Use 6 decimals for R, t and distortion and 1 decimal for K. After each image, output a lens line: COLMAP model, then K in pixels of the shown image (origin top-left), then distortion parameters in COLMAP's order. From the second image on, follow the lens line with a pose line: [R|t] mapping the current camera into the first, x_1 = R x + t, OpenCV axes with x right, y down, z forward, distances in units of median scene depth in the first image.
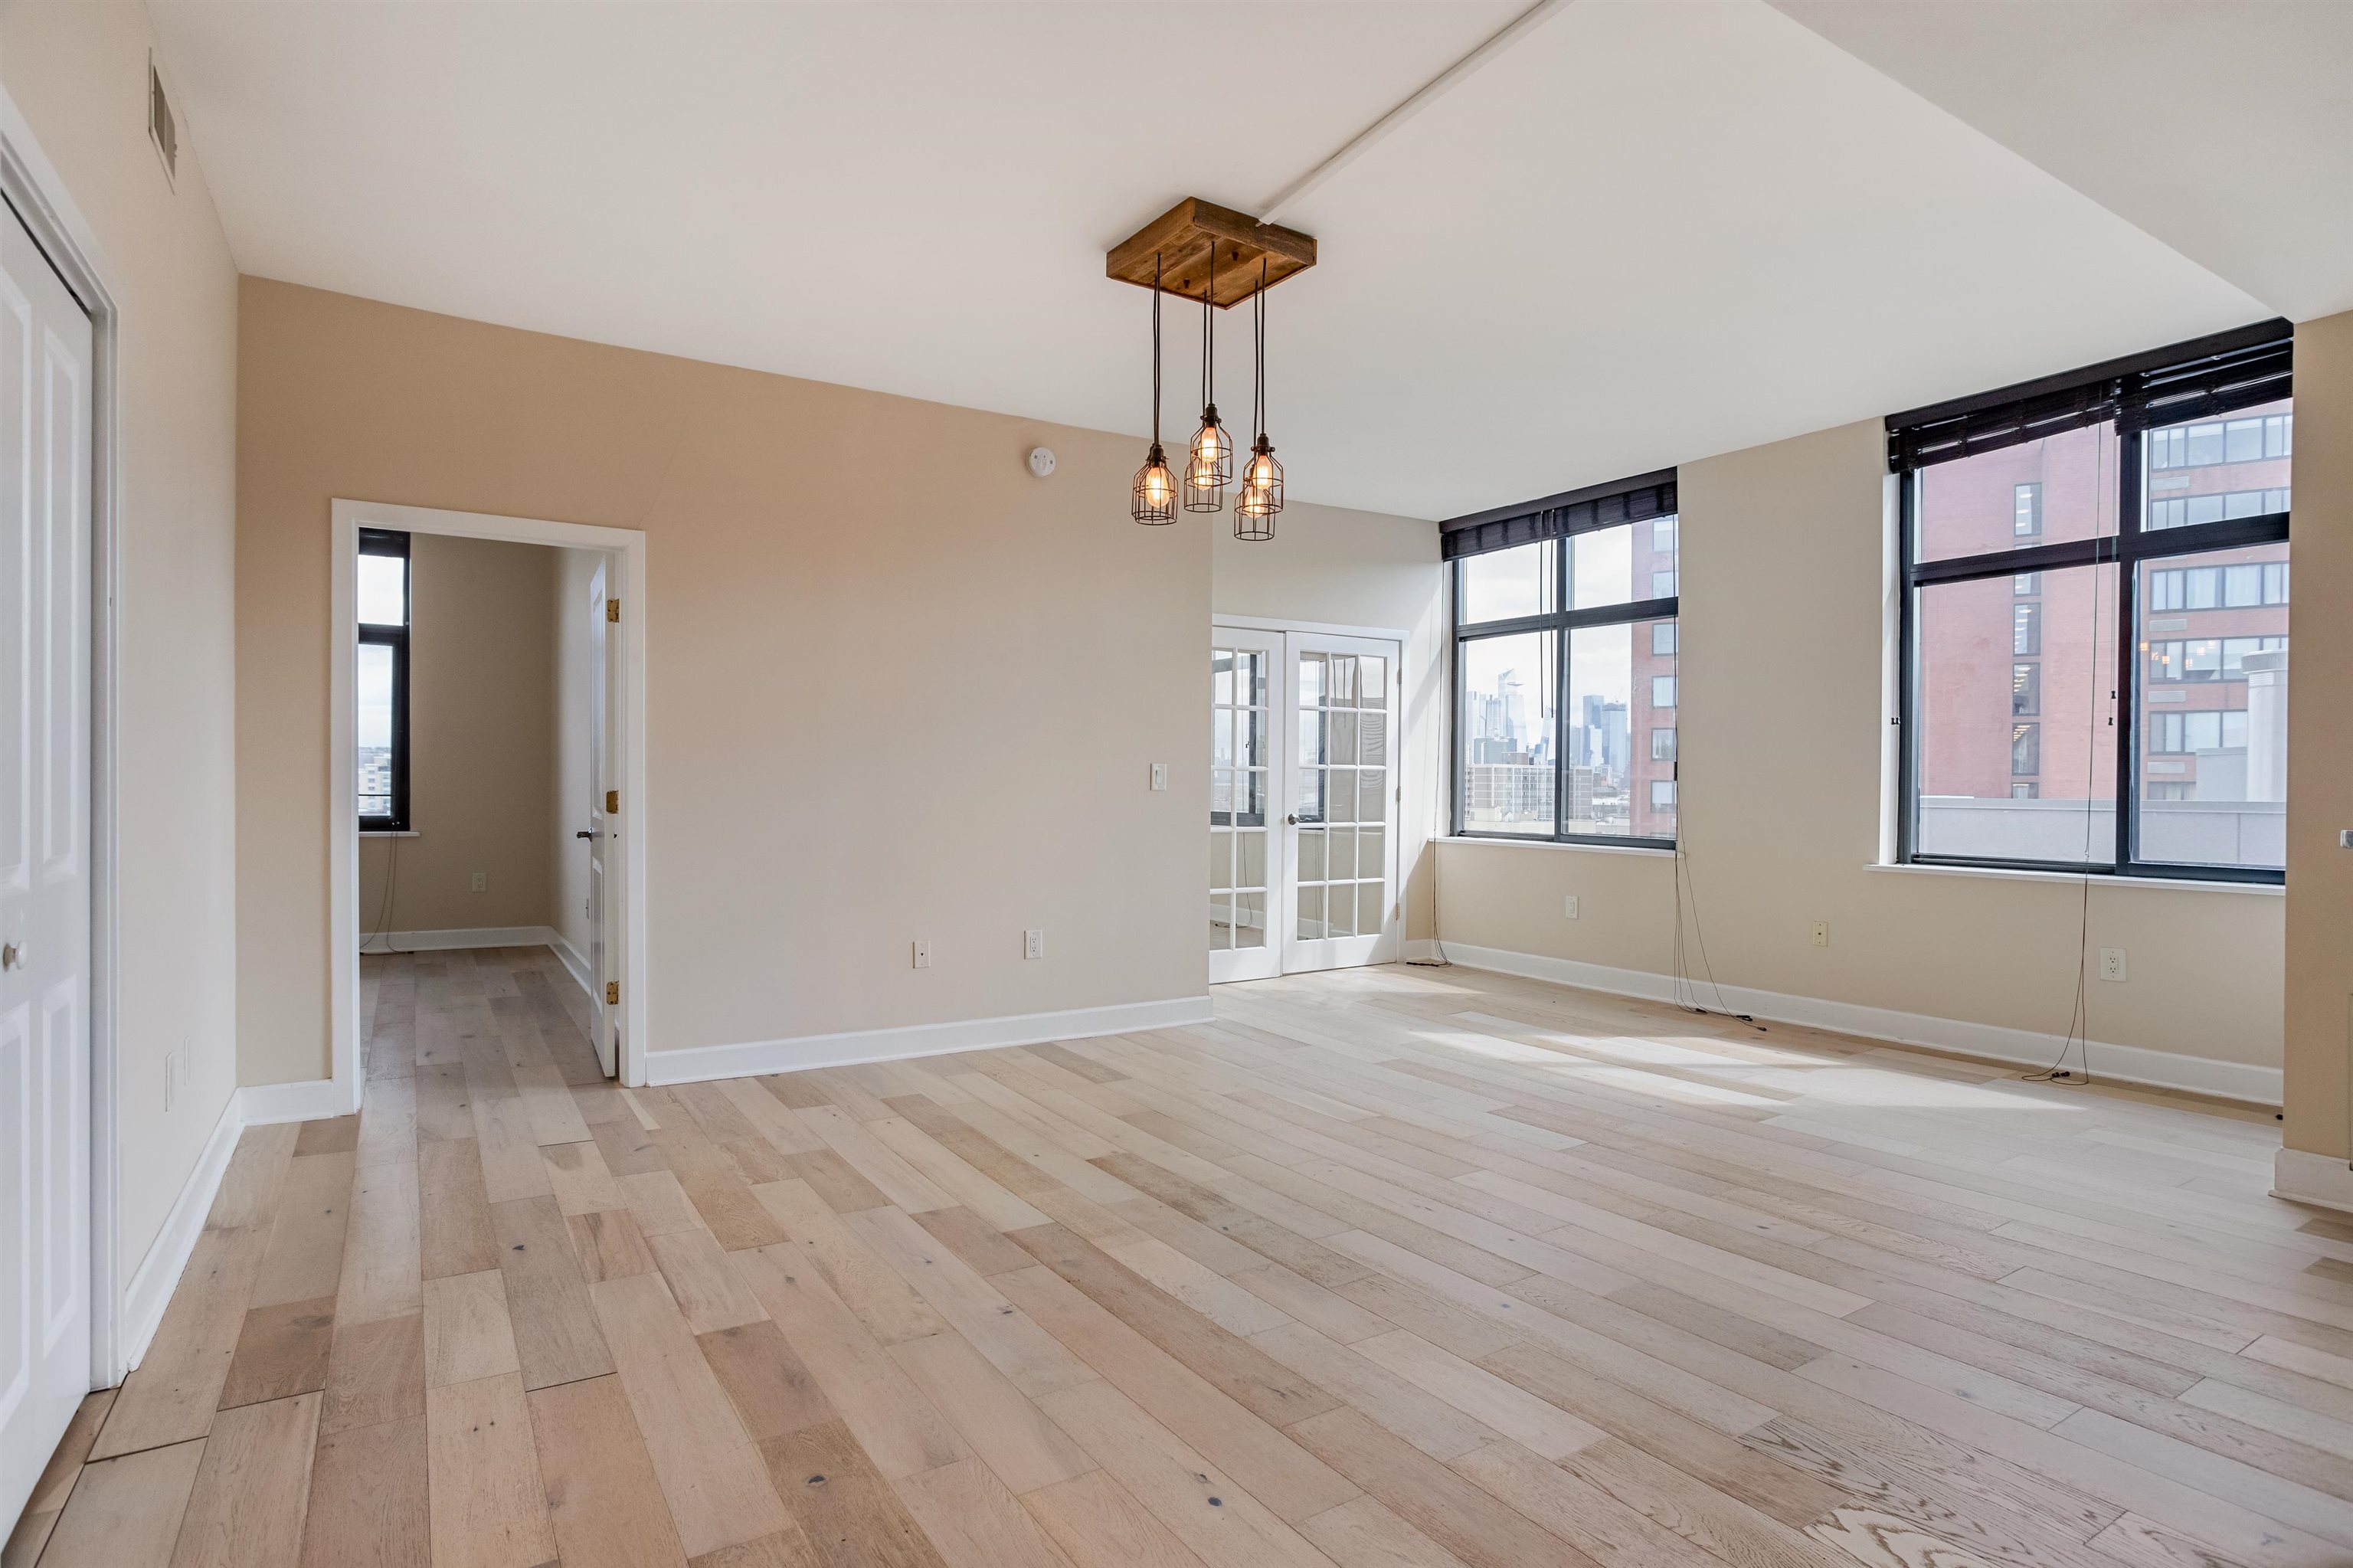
lens RADIAL K [[1235.9, 0, 1180.8], [0, 1235.9, 794.2], [0, 0, 1]] dist [-0.057299, 0.031389]
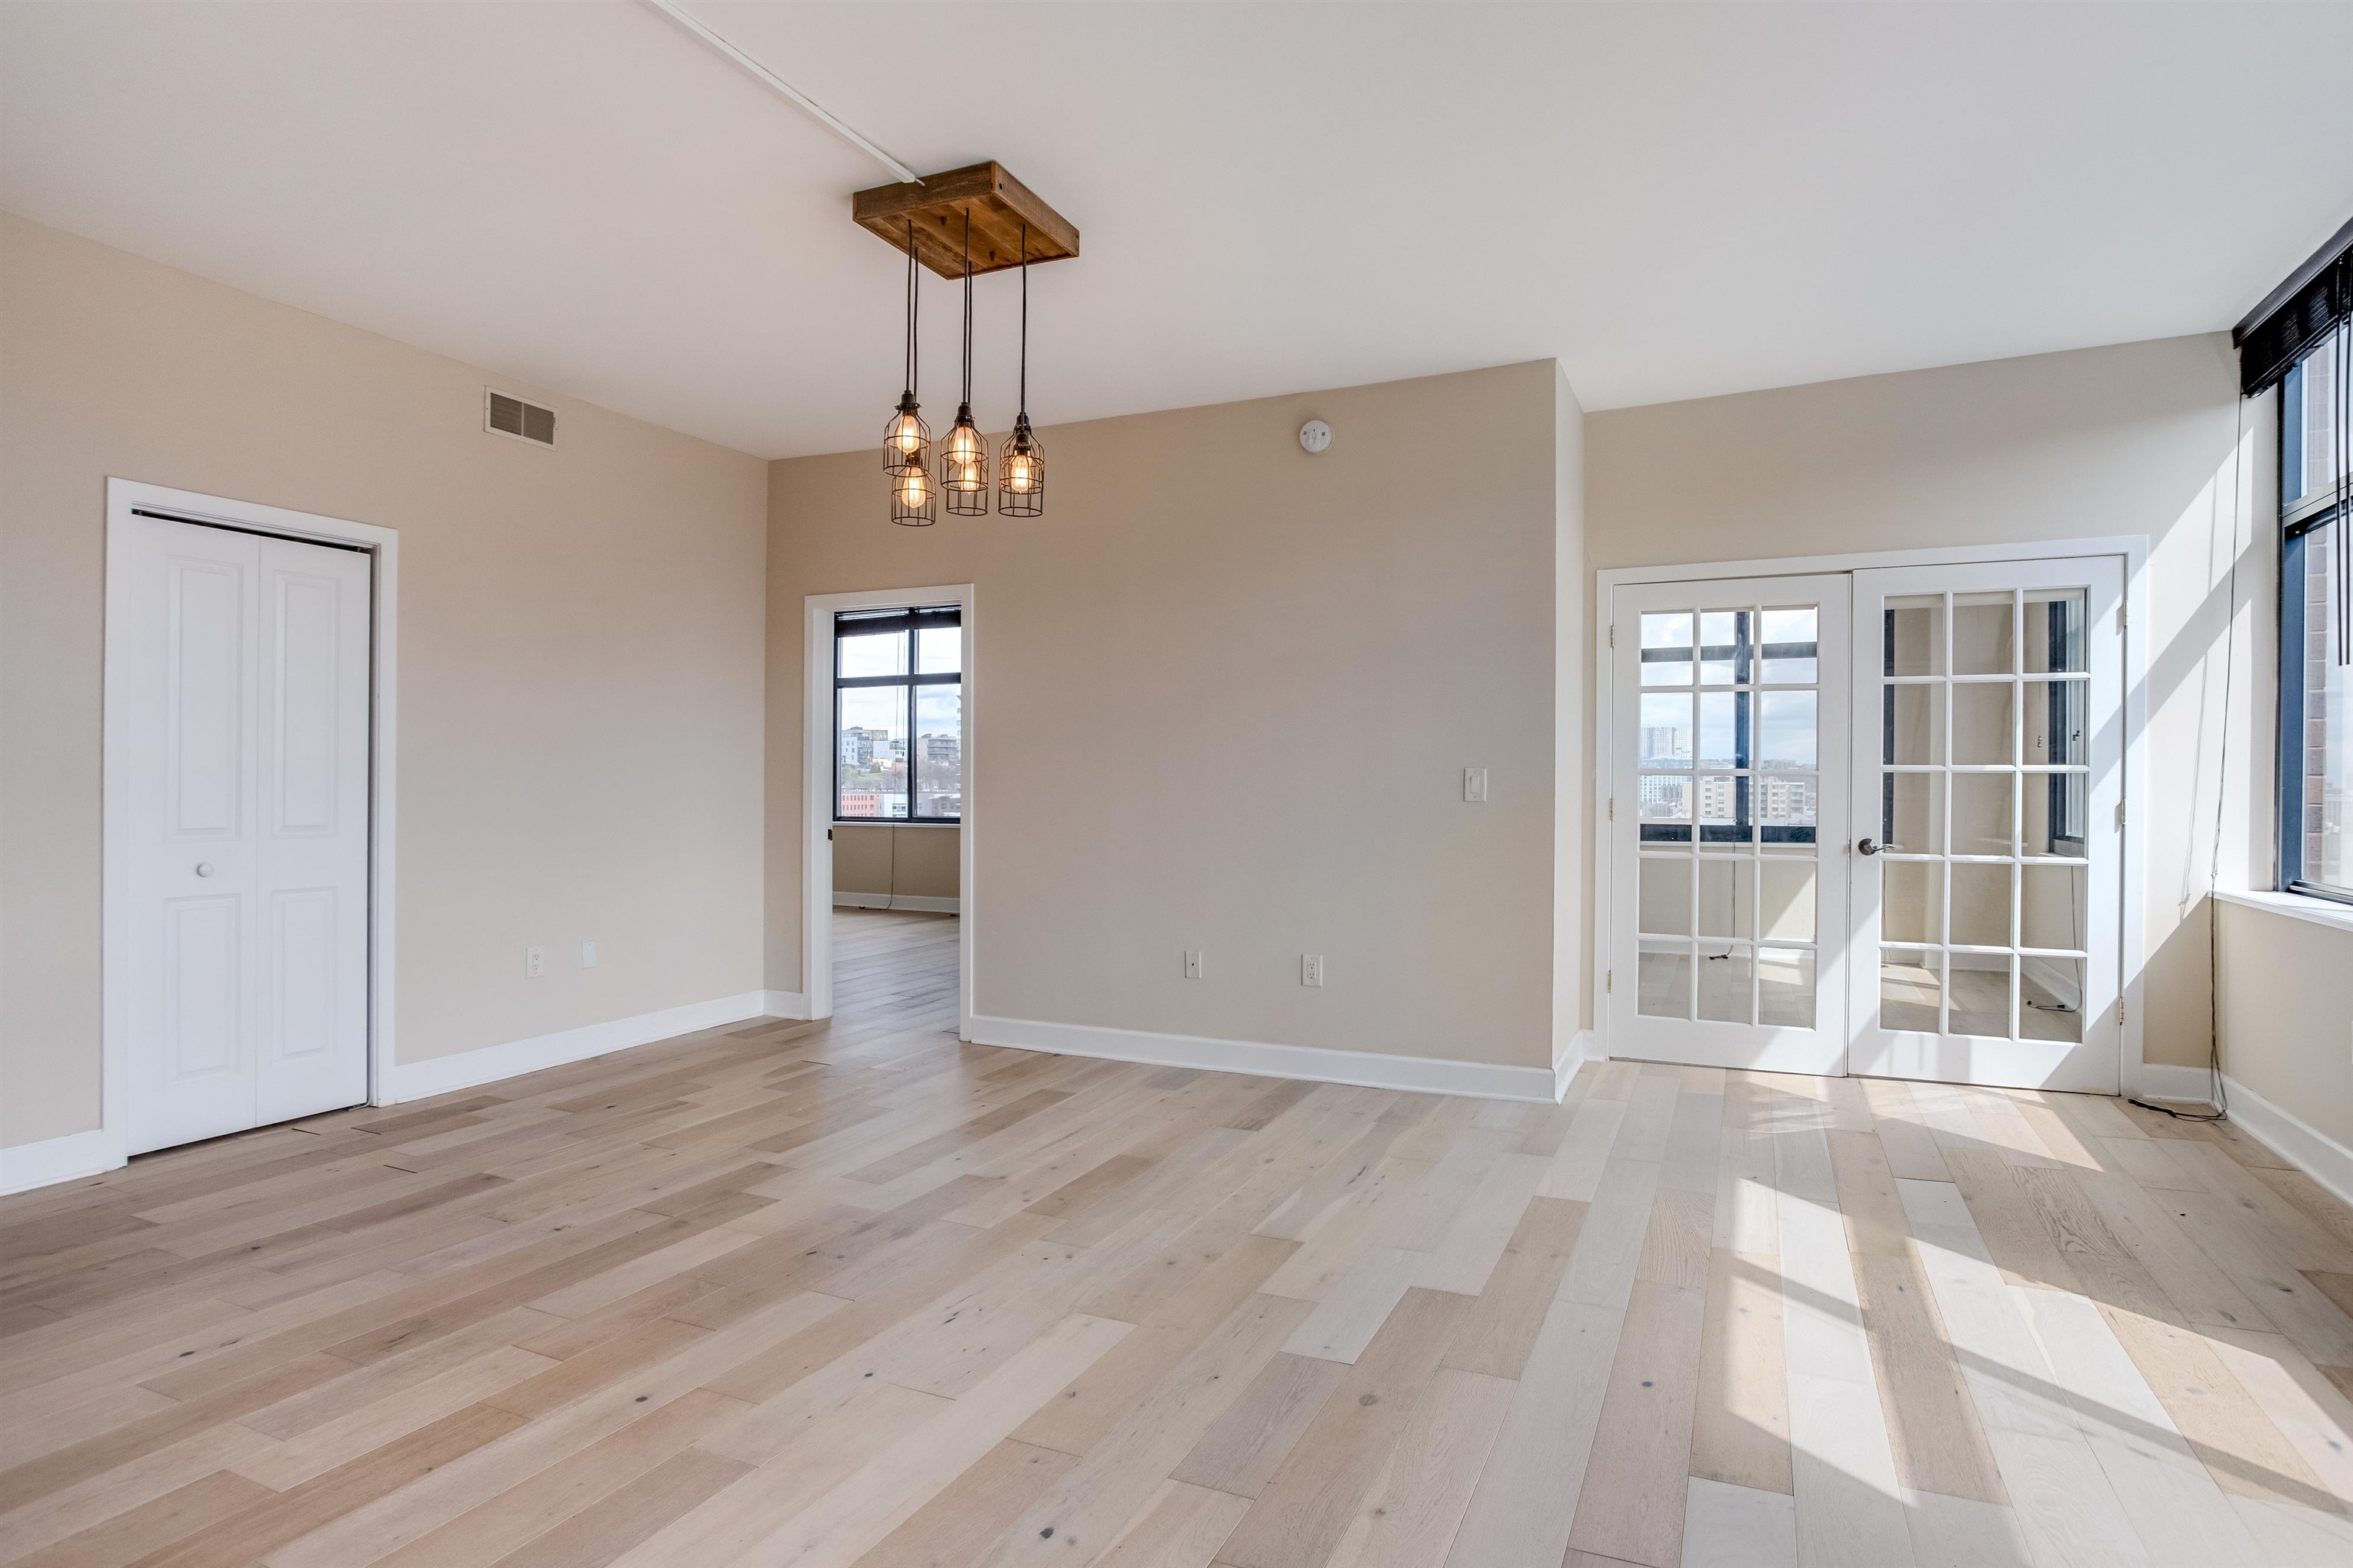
lens RADIAL K [[1246.4, 0, 1176.5], [0, 1246.4, 784.0], [0, 0, 1]] dist [-0.059991, 0.034135]
pose [[0.537664, -0.004177, -0.843149, 0.838460], [-0.009534, 0.999894, -0.011033, -0.005882], [0.843105, 0.013970, 0.537567, 0.597396]]
